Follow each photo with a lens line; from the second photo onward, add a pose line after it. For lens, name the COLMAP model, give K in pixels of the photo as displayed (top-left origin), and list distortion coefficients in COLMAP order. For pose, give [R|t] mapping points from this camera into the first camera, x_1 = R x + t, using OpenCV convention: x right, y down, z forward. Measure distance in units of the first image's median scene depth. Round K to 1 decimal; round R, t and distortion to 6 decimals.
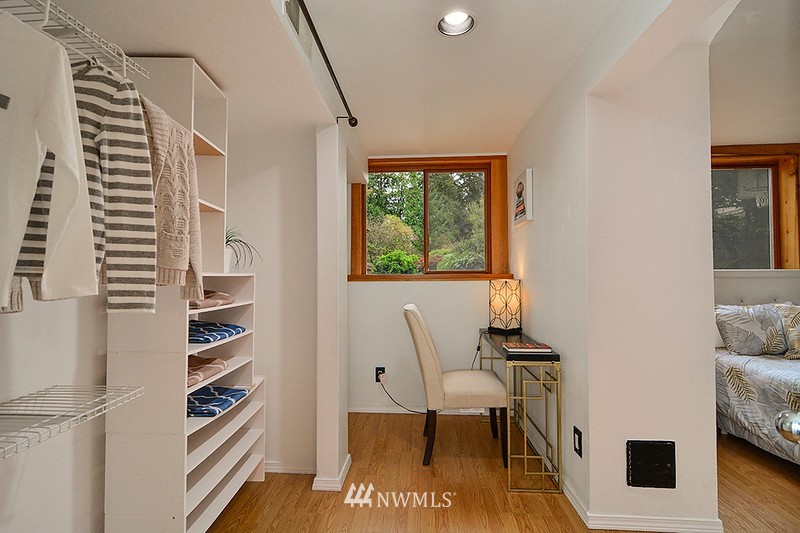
lens RADIAL K [[382.9, 0, 394.5], [0, 382.9, 268.4], [0, 0, 1]] dist [0.000190, -0.001493]
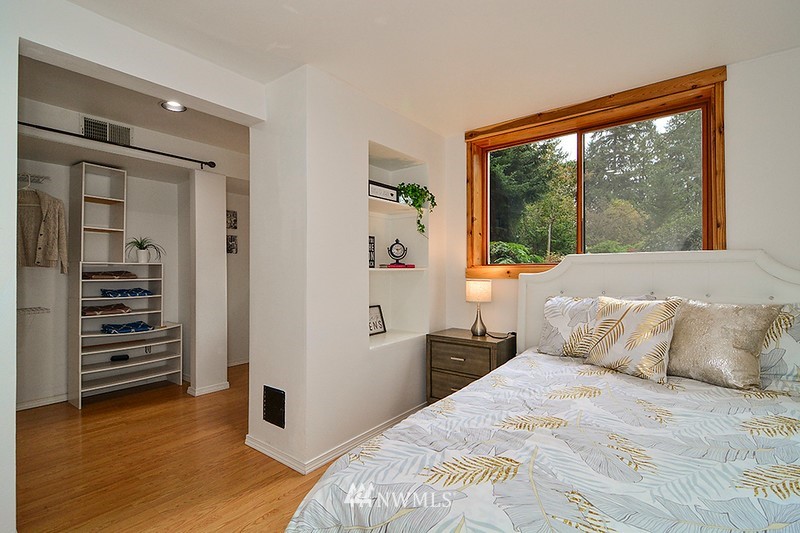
lens RADIAL K [[382.9, 0, 394.5], [0, 382.9, 268.4], [0, 0, 1]] dist [0.000190, -0.001493]
pose [[0.825566, -0.003438, -0.564295, 1.730109], [0.011408, 0.999879, 0.010598, 0.036919], [0.564190, -0.015187, 0.825505, 0.170248]]
